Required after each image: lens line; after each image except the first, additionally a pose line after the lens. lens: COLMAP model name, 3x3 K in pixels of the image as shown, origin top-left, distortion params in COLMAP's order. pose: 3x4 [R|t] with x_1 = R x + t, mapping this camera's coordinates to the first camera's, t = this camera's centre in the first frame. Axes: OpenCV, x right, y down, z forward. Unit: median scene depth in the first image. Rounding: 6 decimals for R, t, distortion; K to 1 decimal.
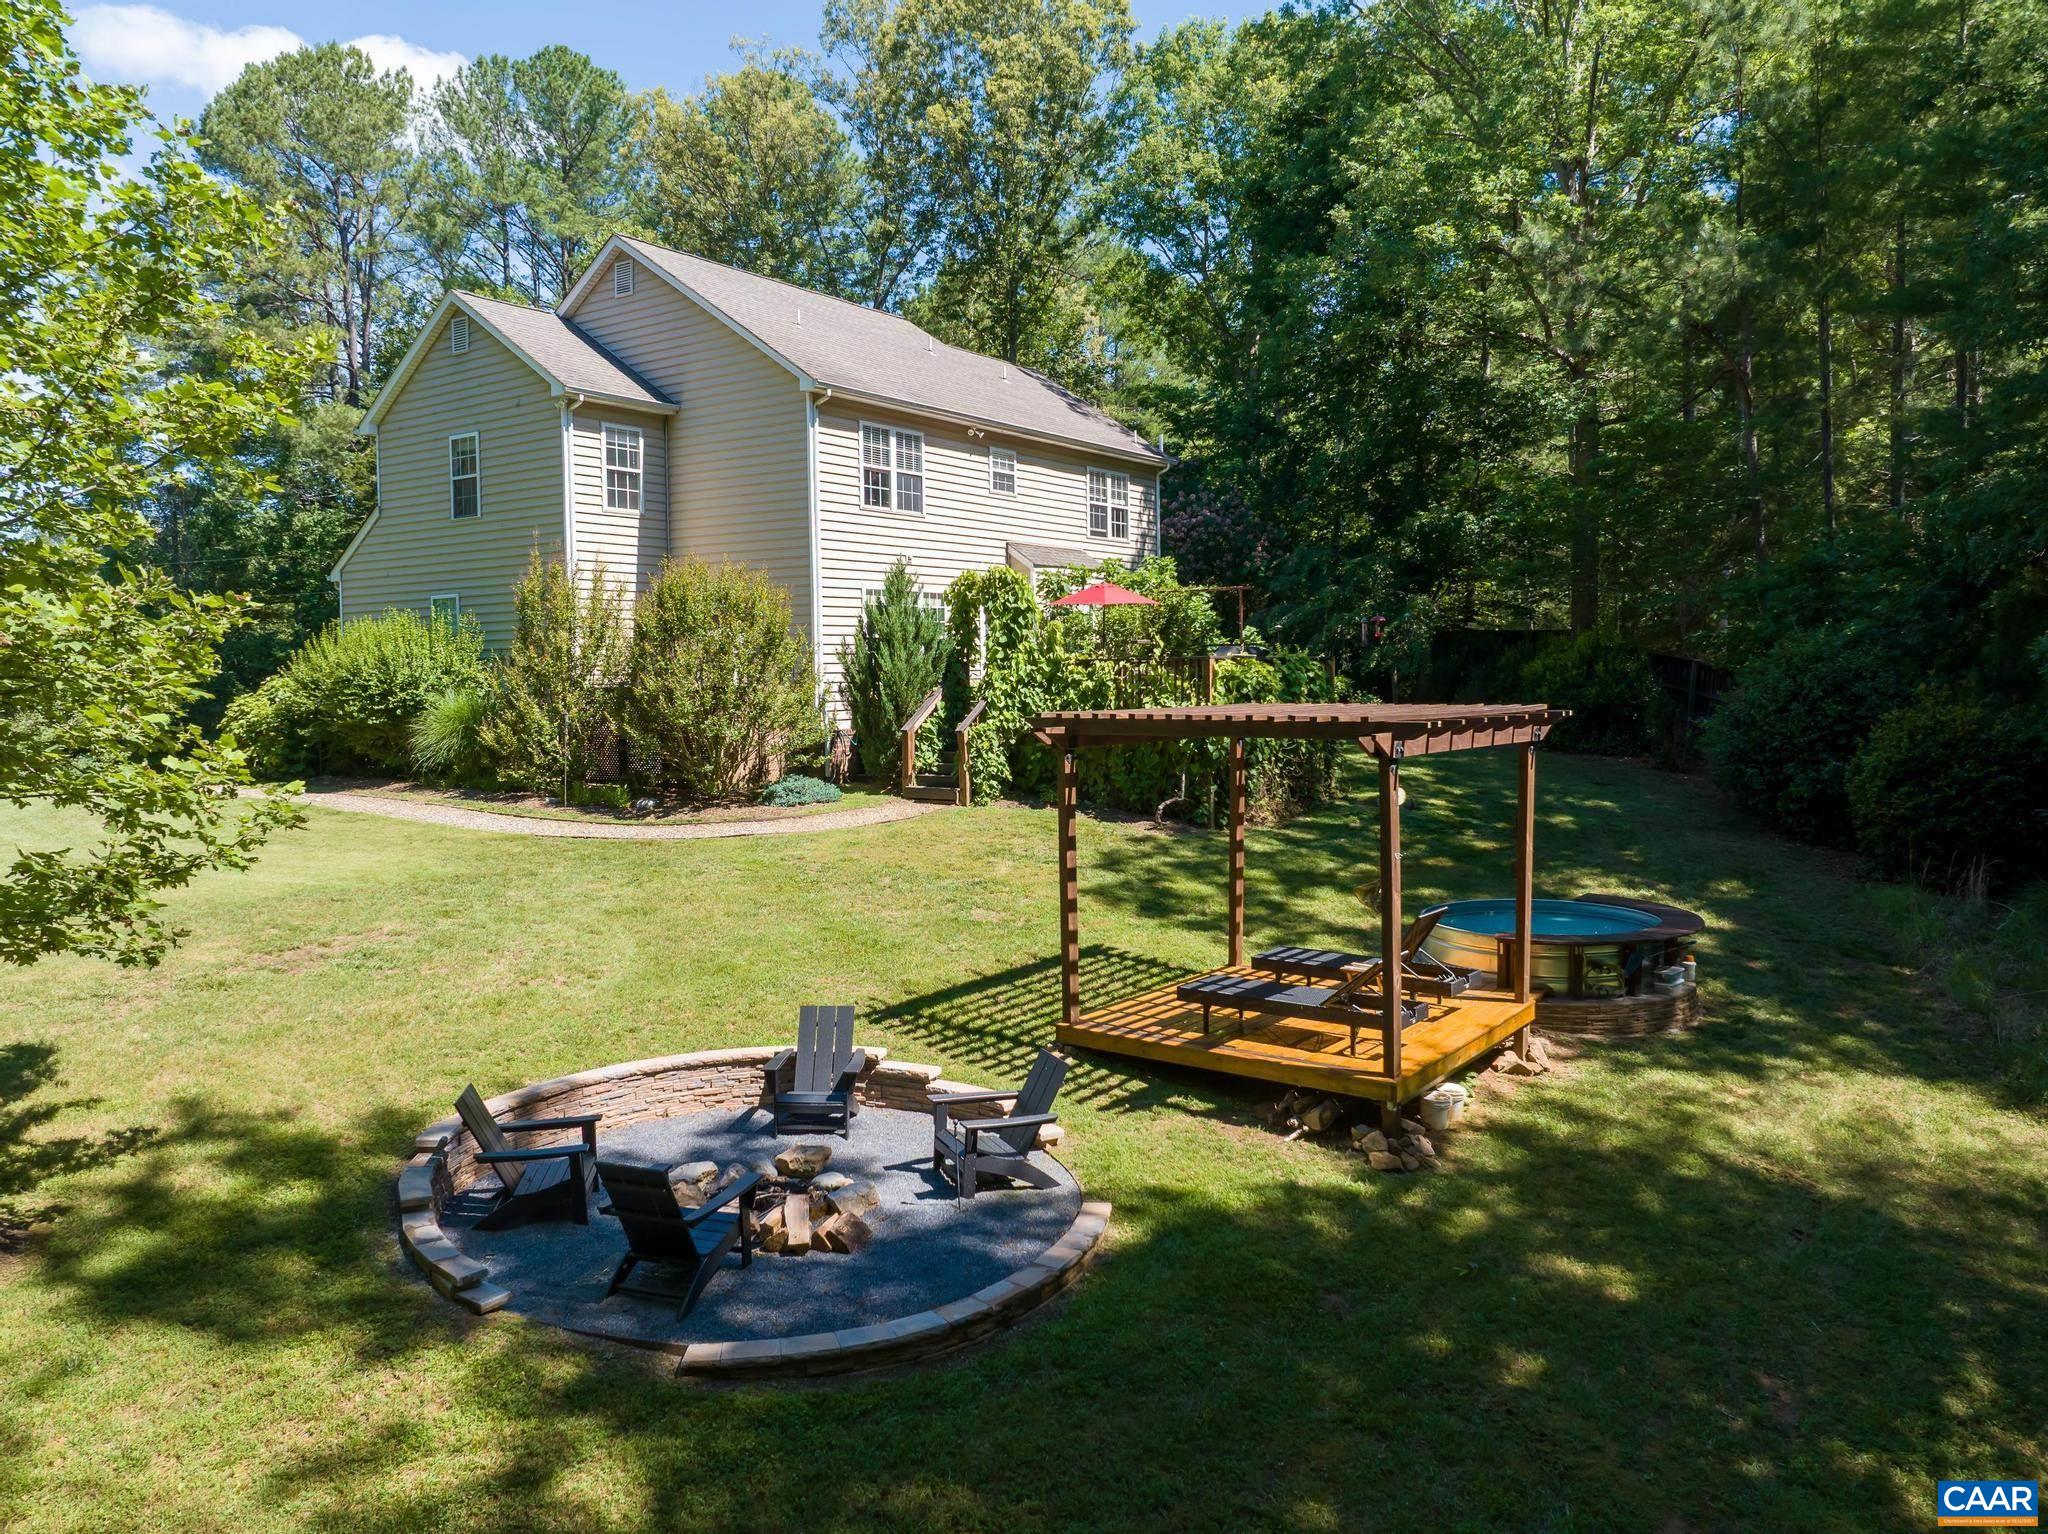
lens RADIAL K [[1458.0, 0, 1030.6], [0, 1458.0, 774.1], [0, 0, 1]] dist [-0.036322, 0.000712]
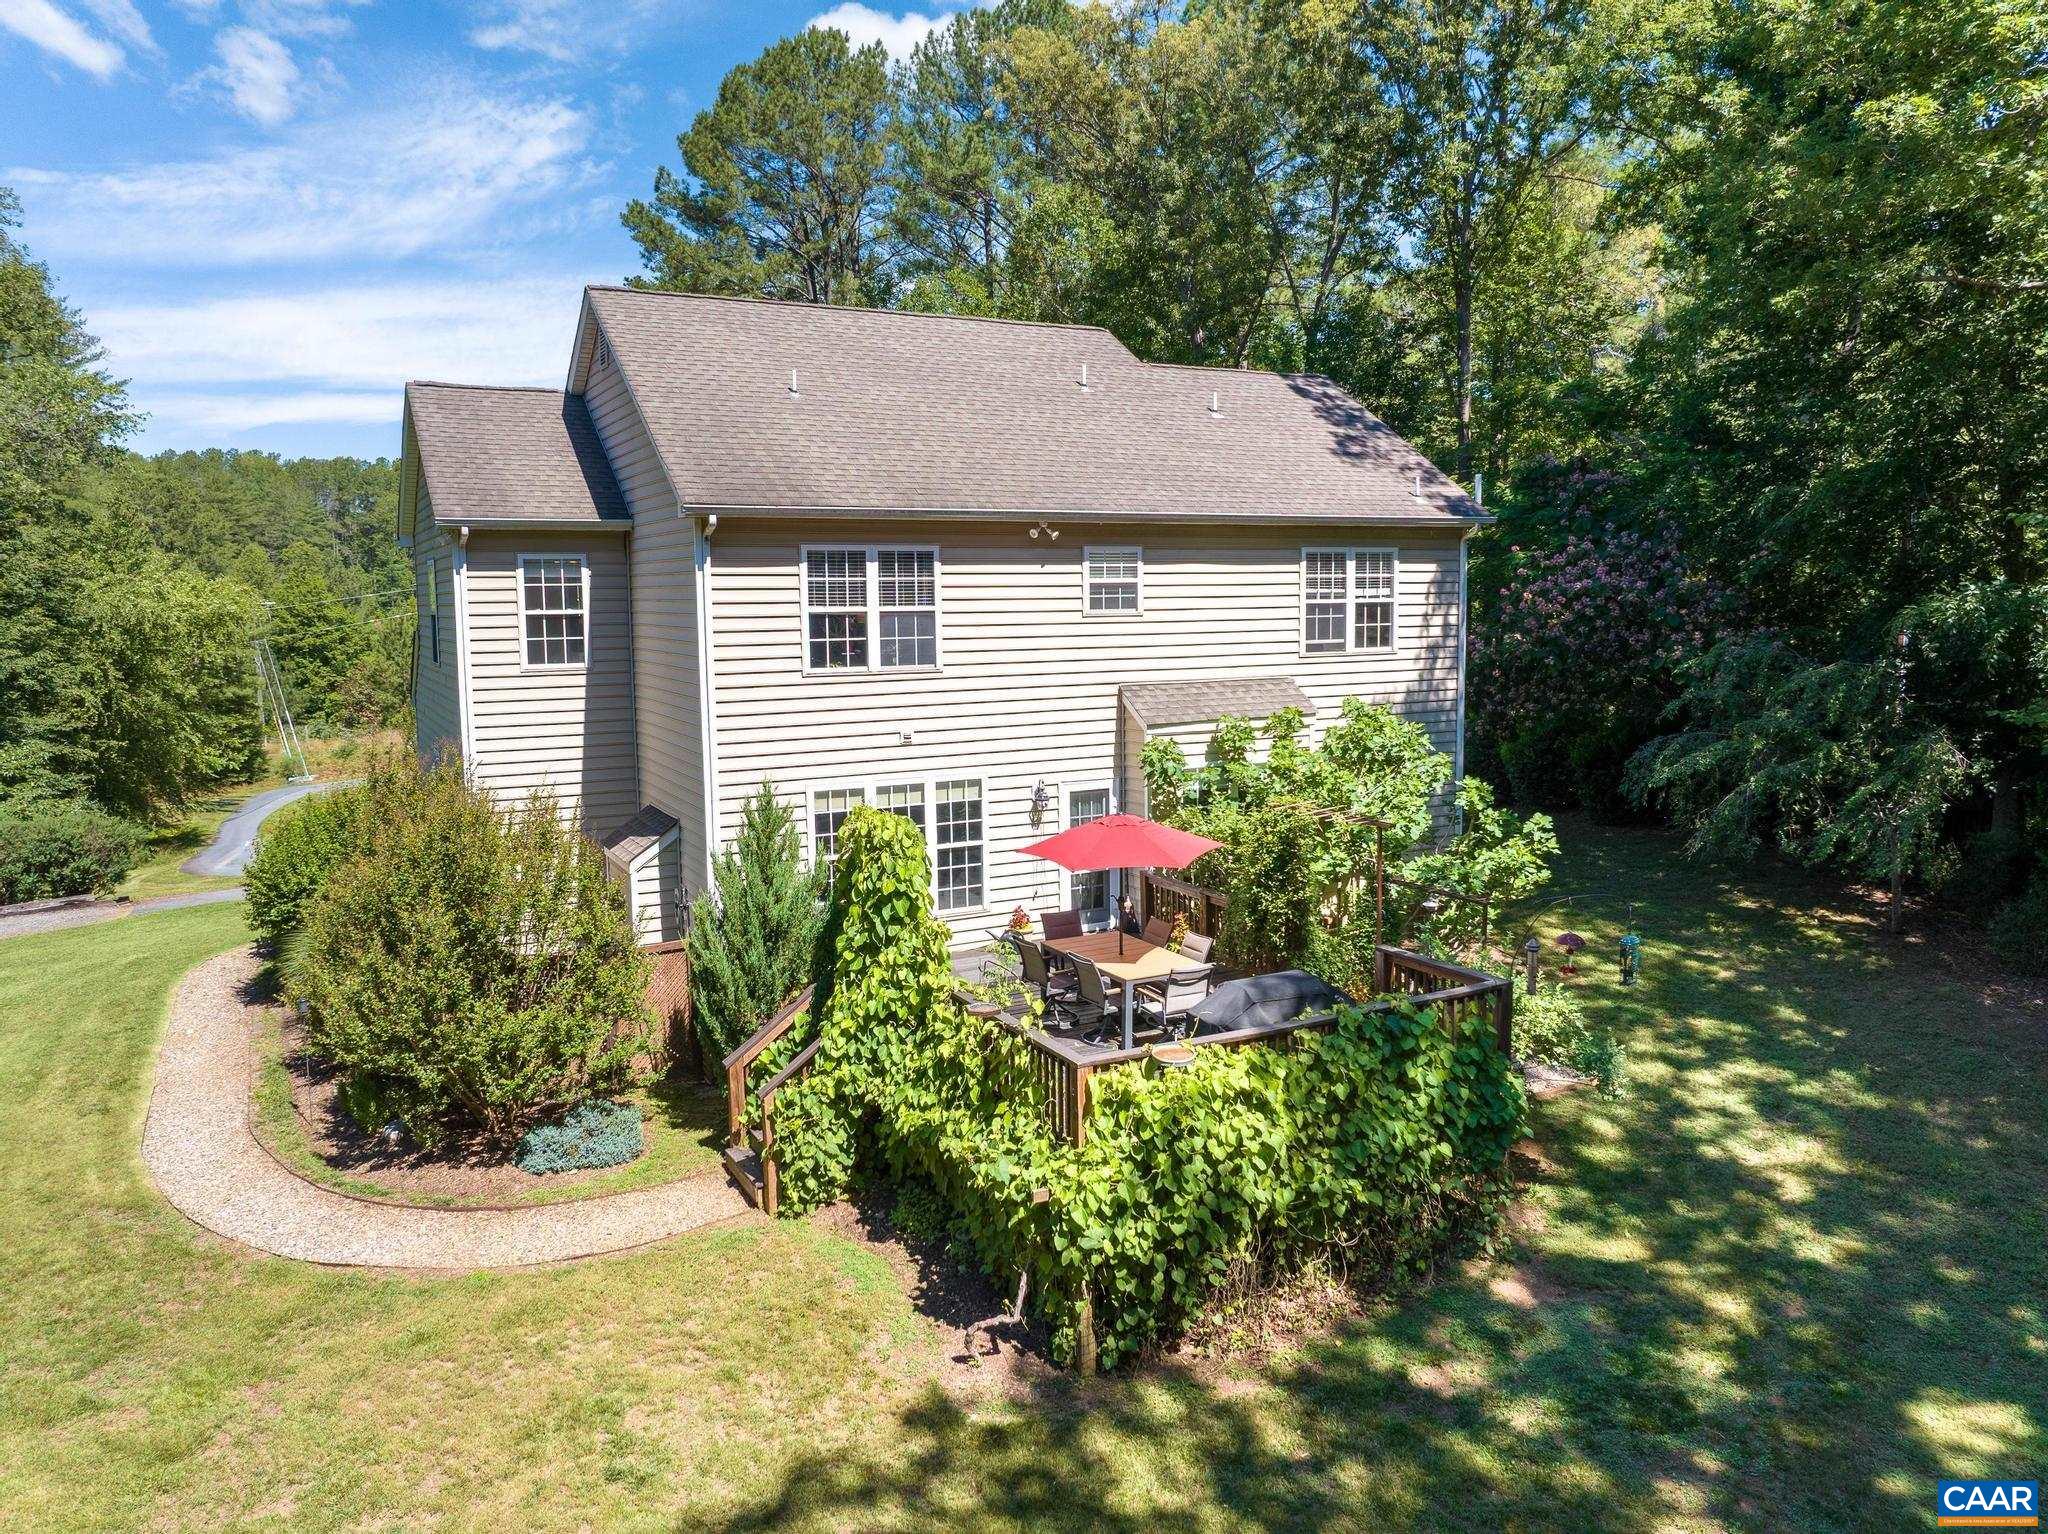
lens RADIAL K [[1458.0, 0, 1024.1], [0, 1458.0, 765.2], [0, 0, 1]] dist [-0.036322, 0.000712]
pose [[0.886134, 0.053818, -0.460293, 0.319419], [-0.029426, 0.997764, 0.060010, -0.204495], [0.462493, -0.039633, 0.885736, 0.493296]]
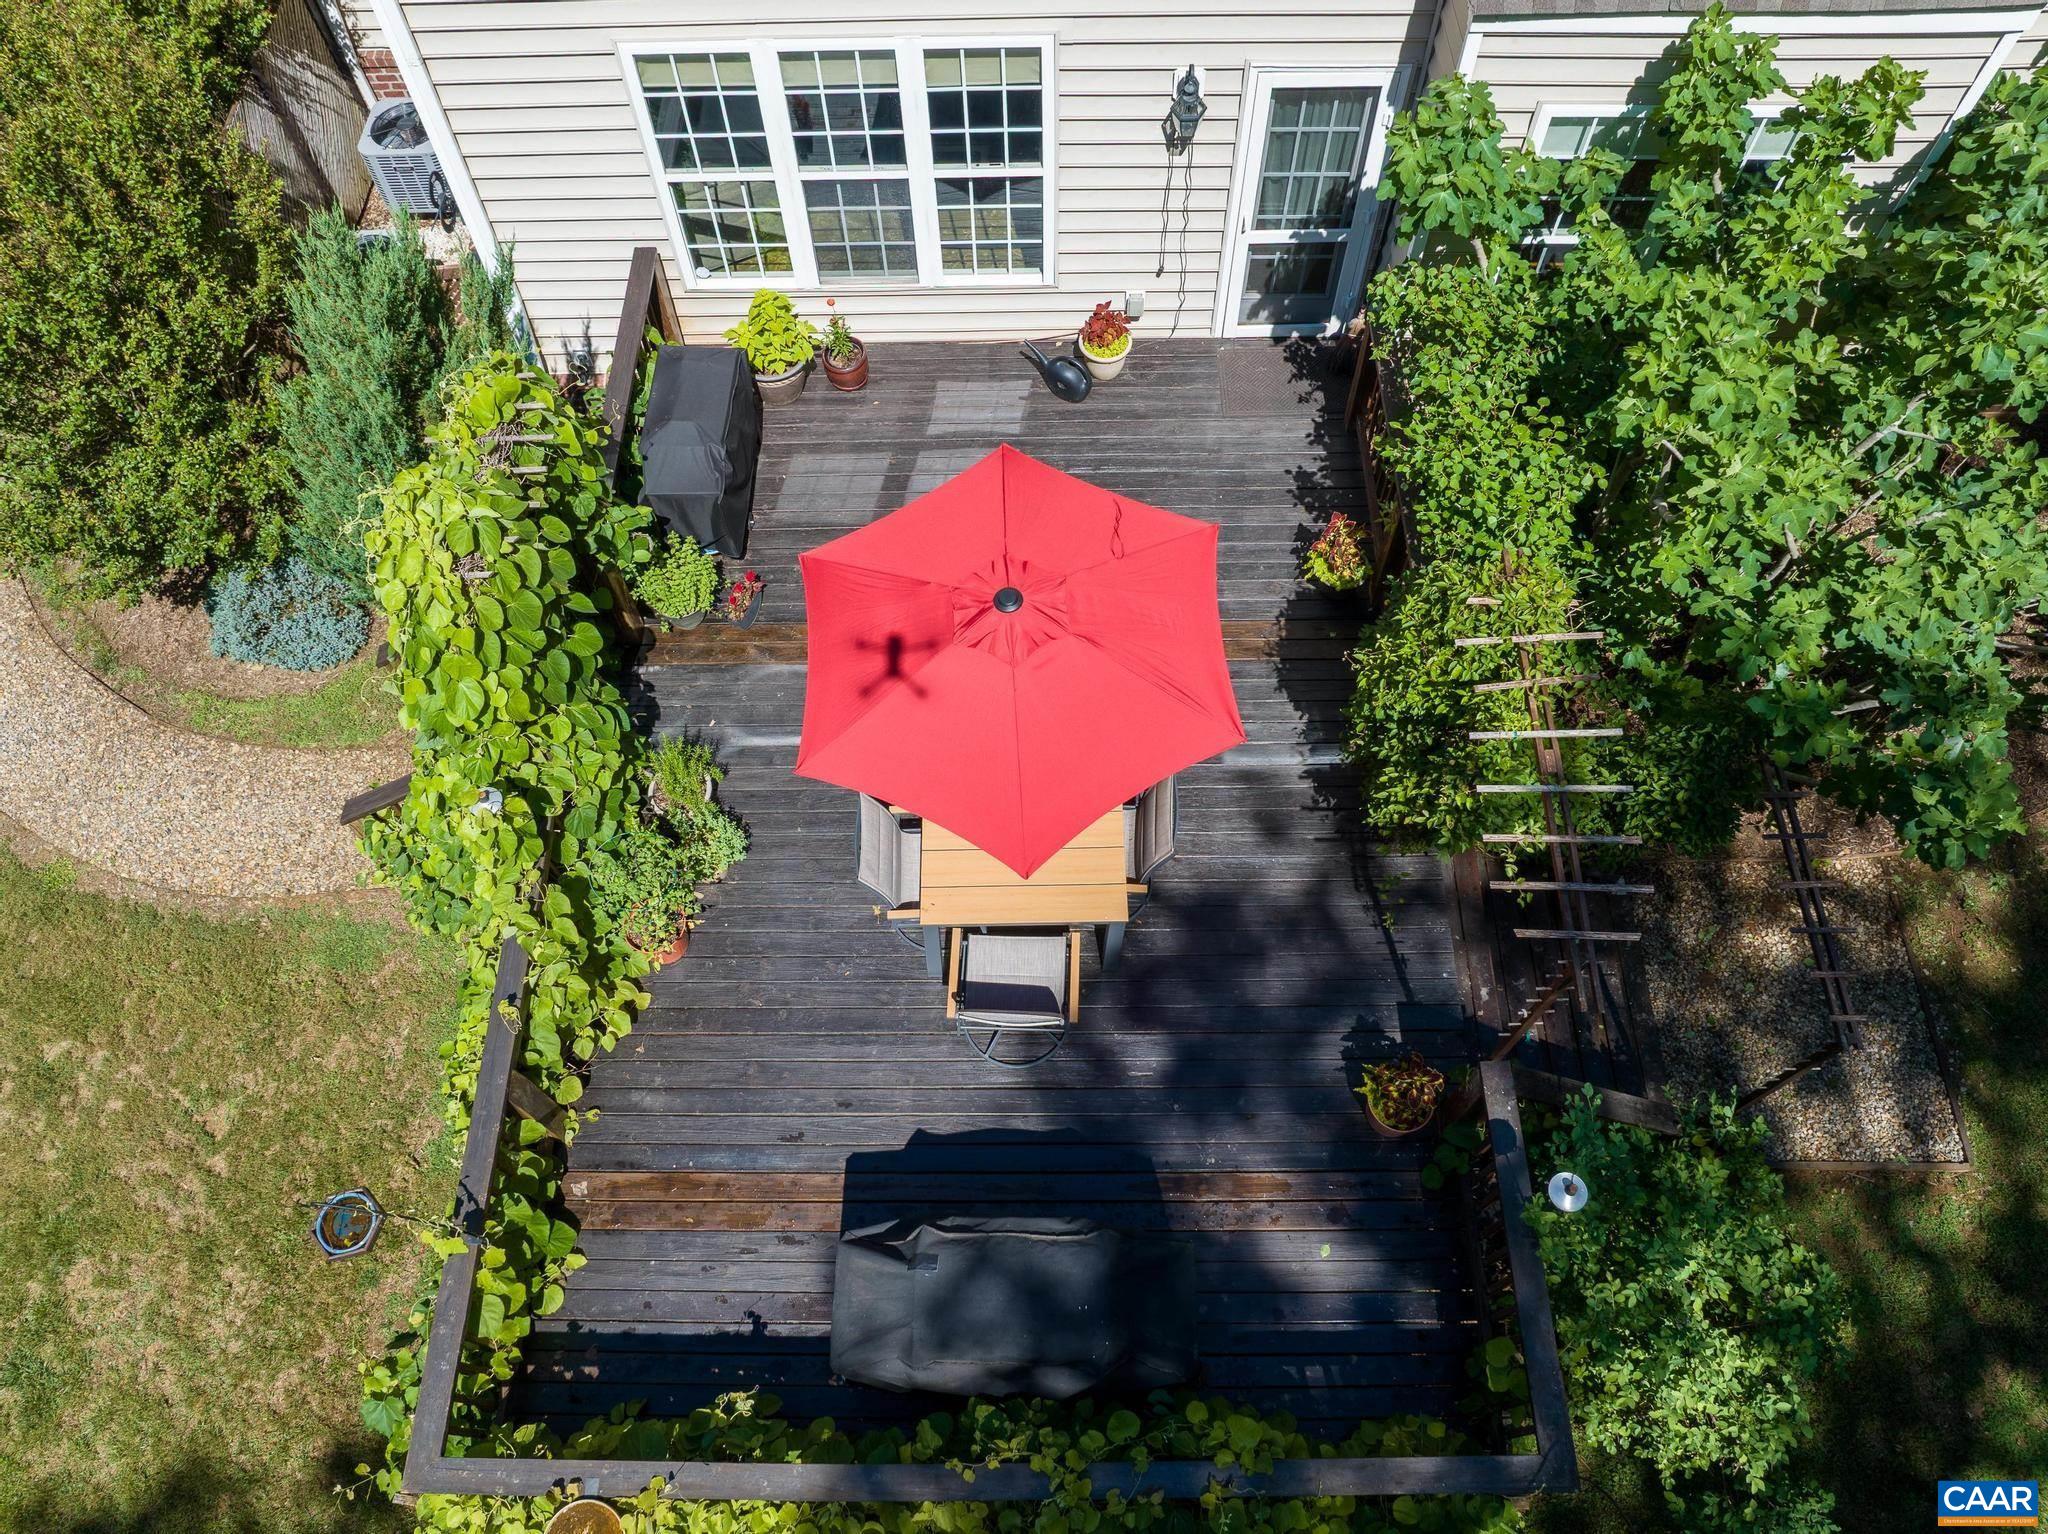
lens RADIAL K [[1458.0, 0, 1032.4], [0, 1458.0, 770.4], [0, 0, 1]] dist [-0.036322, 0.000712]
pose [[0.569821, 0.729267, -0.378779, 0.181165], [-0.052473, 0.492280, 0.868854, -0.359477], [0.820092, -0.475215, 0.318779, 1.002150]]
